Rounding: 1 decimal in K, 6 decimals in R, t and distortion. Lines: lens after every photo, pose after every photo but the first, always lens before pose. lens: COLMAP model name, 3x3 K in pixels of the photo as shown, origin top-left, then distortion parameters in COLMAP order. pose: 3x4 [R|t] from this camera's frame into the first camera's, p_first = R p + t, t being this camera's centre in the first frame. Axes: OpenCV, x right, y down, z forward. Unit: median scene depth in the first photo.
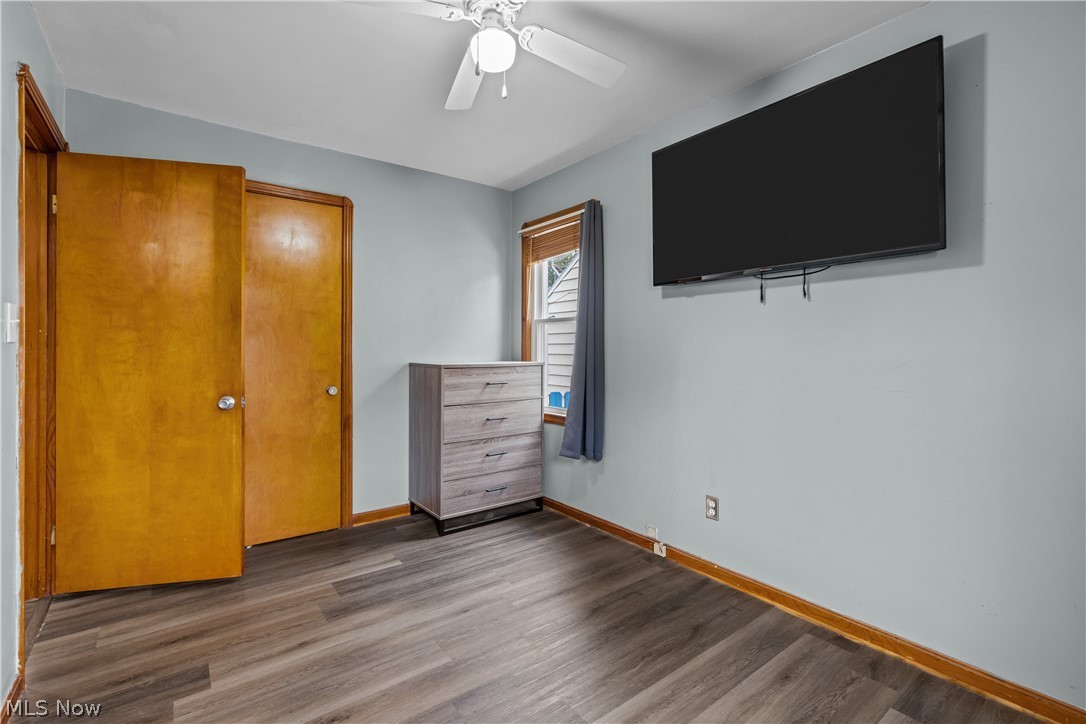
lens RADIAL K [[490.1, 0, 541.3], [0, 490.1, 351.8], [0, 0, 1]] dist [0.001242, -0.000219]
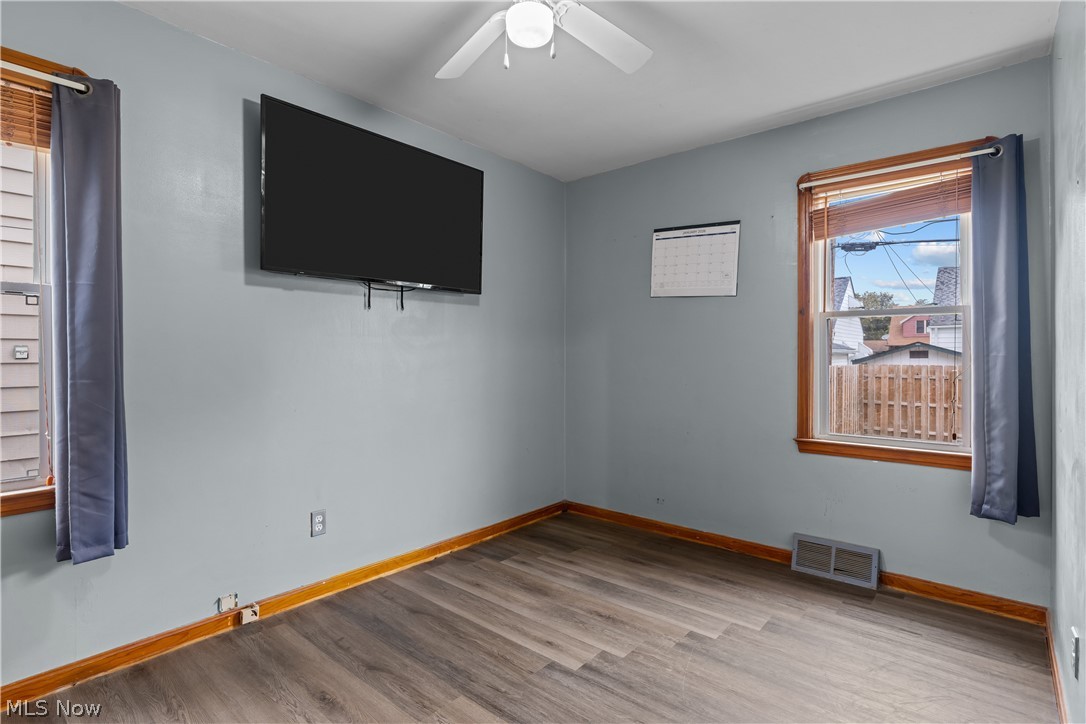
lens RADIAL K [[540.6, 0, 541.0], [0, 540.6, 359.8], [0, 0, 1]] dist [-0.003019, -0.000349]
pose [[-0.216167, -0.013800, 0.976259, -0.834274], [0.003614, 0.999882, 0.014934, -0.004451], [-0.976350, 0.006756, -0.216092, 0.918553]]
